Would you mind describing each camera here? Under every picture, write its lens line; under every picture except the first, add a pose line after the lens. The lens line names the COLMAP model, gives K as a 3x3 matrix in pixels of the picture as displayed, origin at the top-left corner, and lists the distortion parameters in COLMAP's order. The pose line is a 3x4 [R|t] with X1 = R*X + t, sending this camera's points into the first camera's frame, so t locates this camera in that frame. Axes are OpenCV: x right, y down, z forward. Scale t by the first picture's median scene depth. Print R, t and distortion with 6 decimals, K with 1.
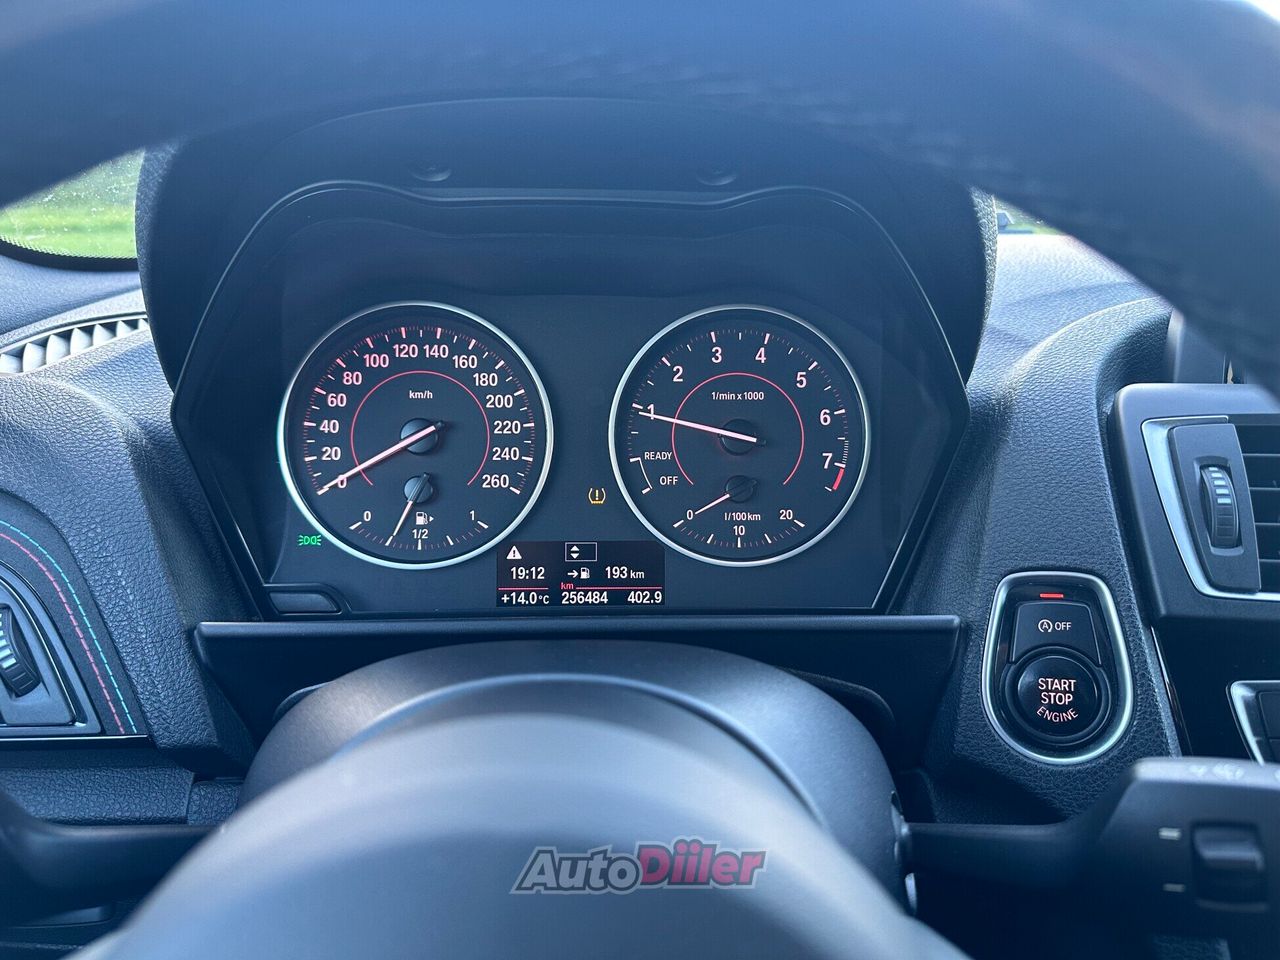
lens RADIAL K [[879.7, 0, 635.2], [0, 879.7, 481.2], [0, 0, 1]] dist [-0.019147, -0.014109]
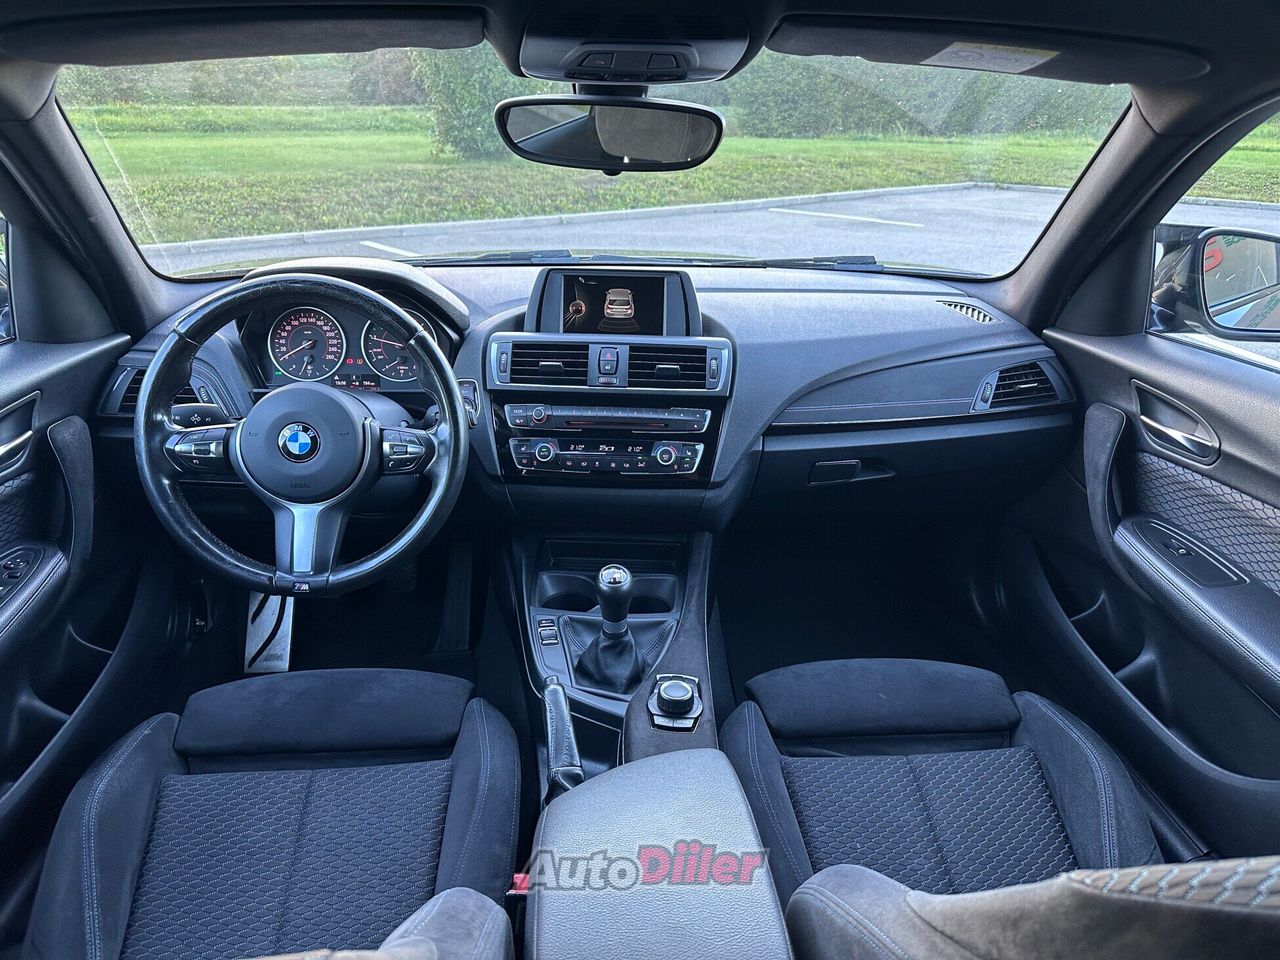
lens RADIAL K [[879.7, 0, 639.1], [0, 879.7, 483.0], [0, 0, 1]] dist [-0.019147, -0.014109]
pose [[0.999302, 0.001402, 0.037324, 0.972639], [-0.005878, 0.992749, 0.120063, 0.074427], [-0.036885, -0.120198, 0.992064, -2.667953]]
